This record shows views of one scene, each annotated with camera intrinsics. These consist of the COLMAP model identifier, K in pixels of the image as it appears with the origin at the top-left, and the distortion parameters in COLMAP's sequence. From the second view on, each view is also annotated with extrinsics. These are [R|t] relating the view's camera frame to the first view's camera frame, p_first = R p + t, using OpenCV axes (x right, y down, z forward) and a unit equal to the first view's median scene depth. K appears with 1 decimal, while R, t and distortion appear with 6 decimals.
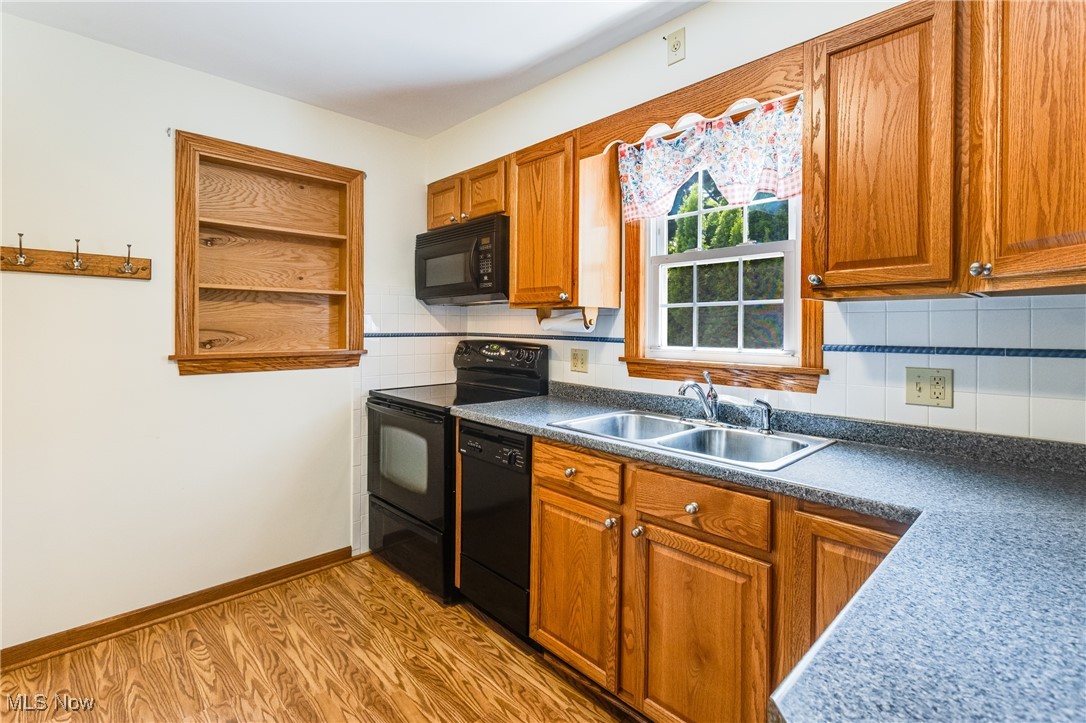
lens RADIAL K [[498.0, 0, 540.9], [0, 498.0, 328.3], [0, 0, 1]] dist [0.000949, -0.000153]
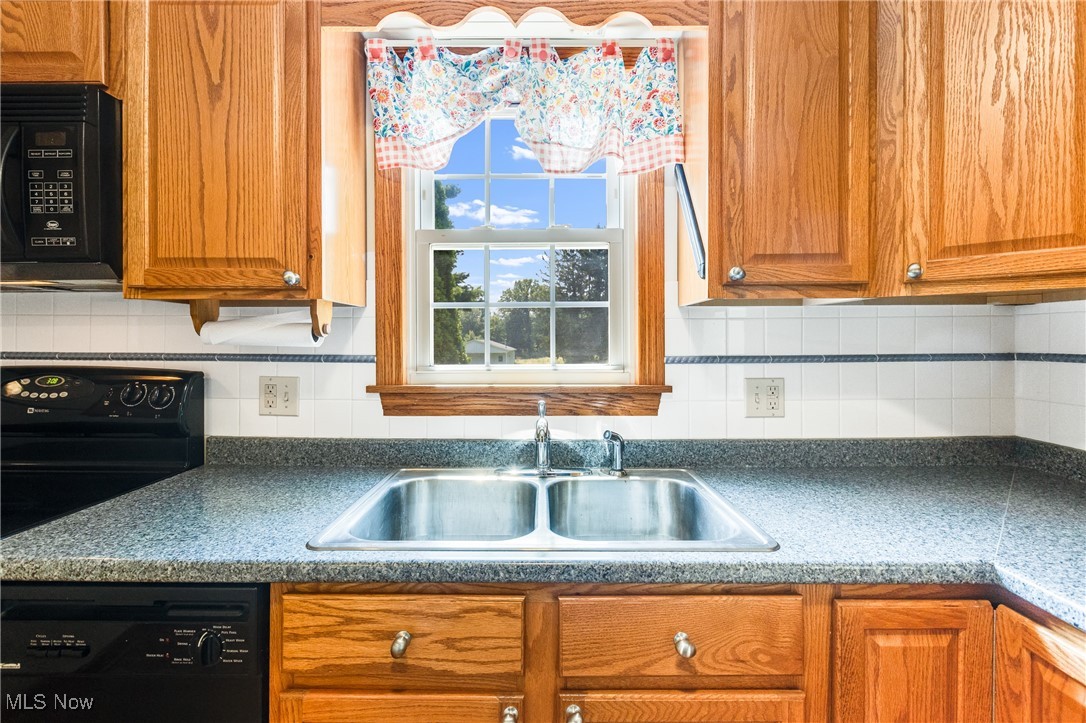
lens RADIAL K [[495.9, 0, 539.9], [0, 495.9, 342.2], [0, 0, 1]] dist [0.001037, -0.000405]
pose [[0.696641, -0.010983, 0.717336, -0.178865], [0.007695, 0.999940, 0.007838, 0.000333], [-0.717379, 0.000060, 0.696683, 0.562835]]
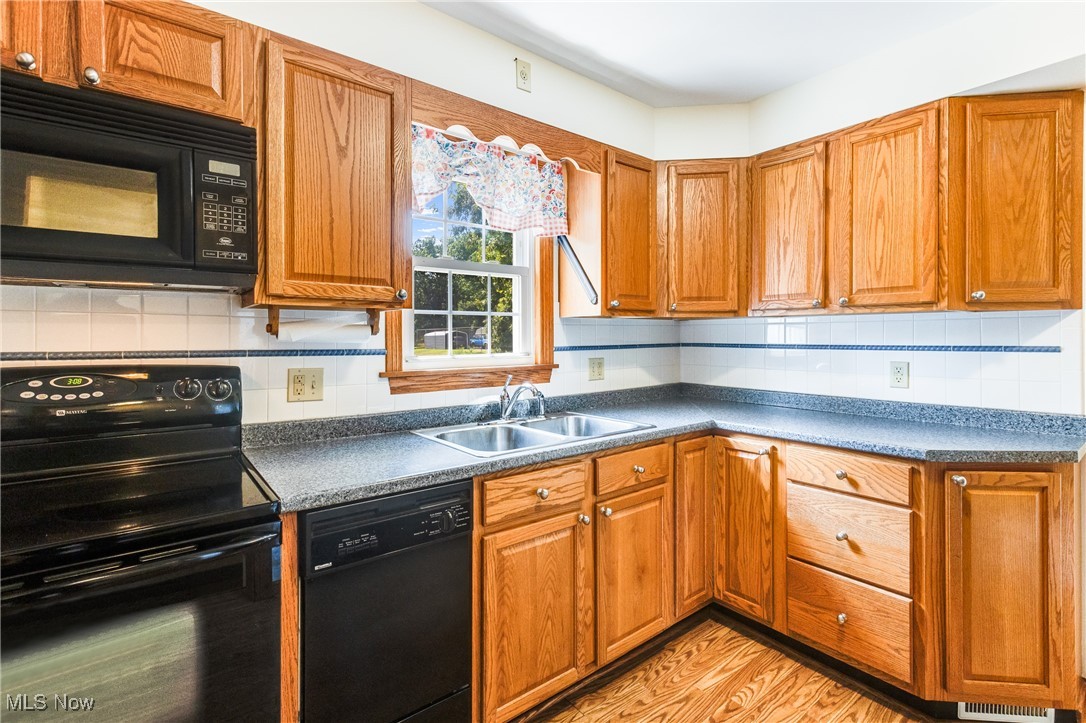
lens RADIAL K [[503.7, 0, 544.6], [0, 503.7, 336.1], [0, 0, 1]] dist [0.000523, -0.000170]
pose [[0.089198, -0.007972, 0.995982, -0.847154], [0.004769, 0.999960, 0.007577, -0.008740], [-0.996002, 0.004074, 0.089233, 0.890375]]
